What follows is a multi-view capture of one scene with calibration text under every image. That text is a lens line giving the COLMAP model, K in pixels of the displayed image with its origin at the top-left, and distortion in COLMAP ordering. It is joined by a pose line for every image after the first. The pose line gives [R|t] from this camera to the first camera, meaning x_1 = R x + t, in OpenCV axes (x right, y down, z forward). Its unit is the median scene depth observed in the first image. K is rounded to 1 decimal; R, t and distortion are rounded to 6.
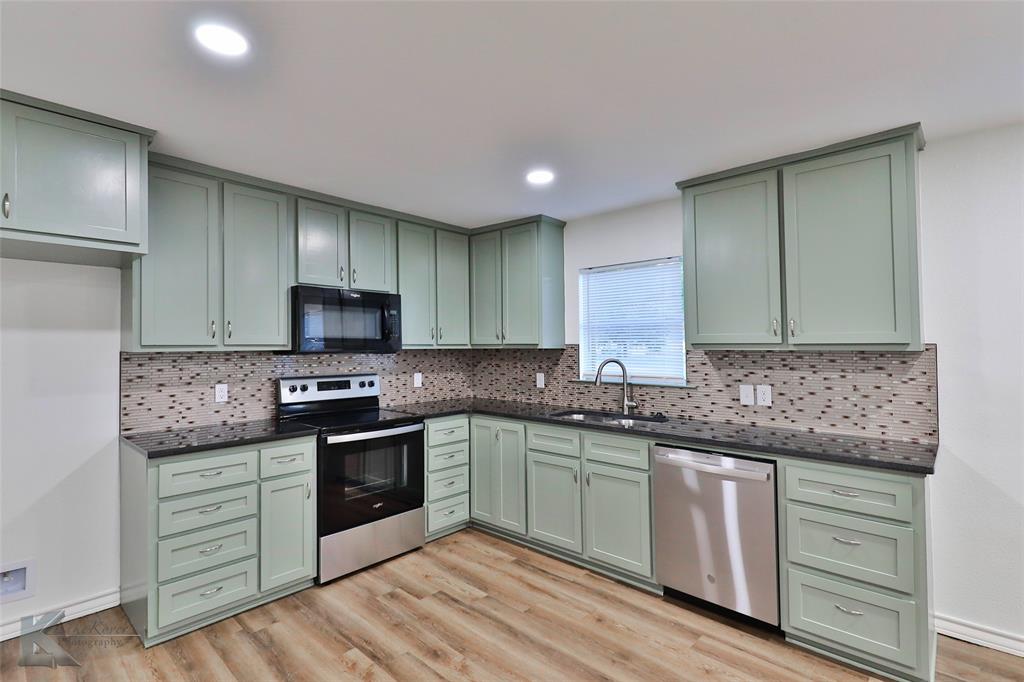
lens RADIAL K [[490.8, 0, 501.8], [0, 490.8, 336.0], [0, 0, 1]] dist [0.023516, -0.010675]
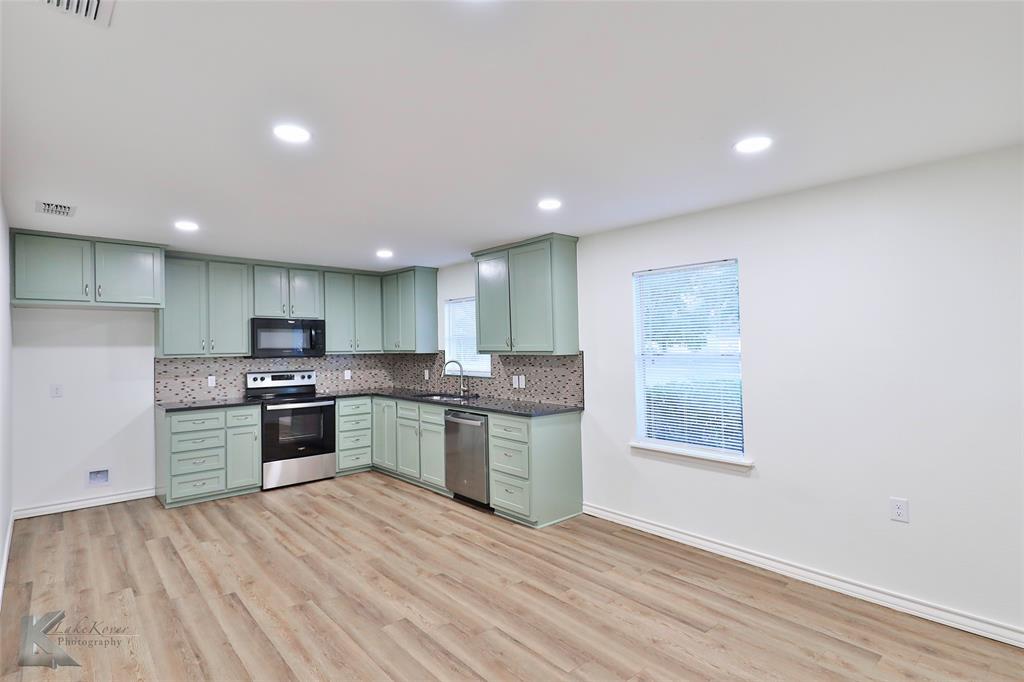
lens RADIAL K [[509.8, 0, 502.9], [0, 509.8, 335.9], [0, 0, 1]] dist [0.026115, -0.008621]
pose [[0.995459, -0.009082, -0.094753, 0.647293], [0.009151, 0.999958, 0.000287, -0.035037], [0.094746, -0.001153, 0.995501, -0.721404]]
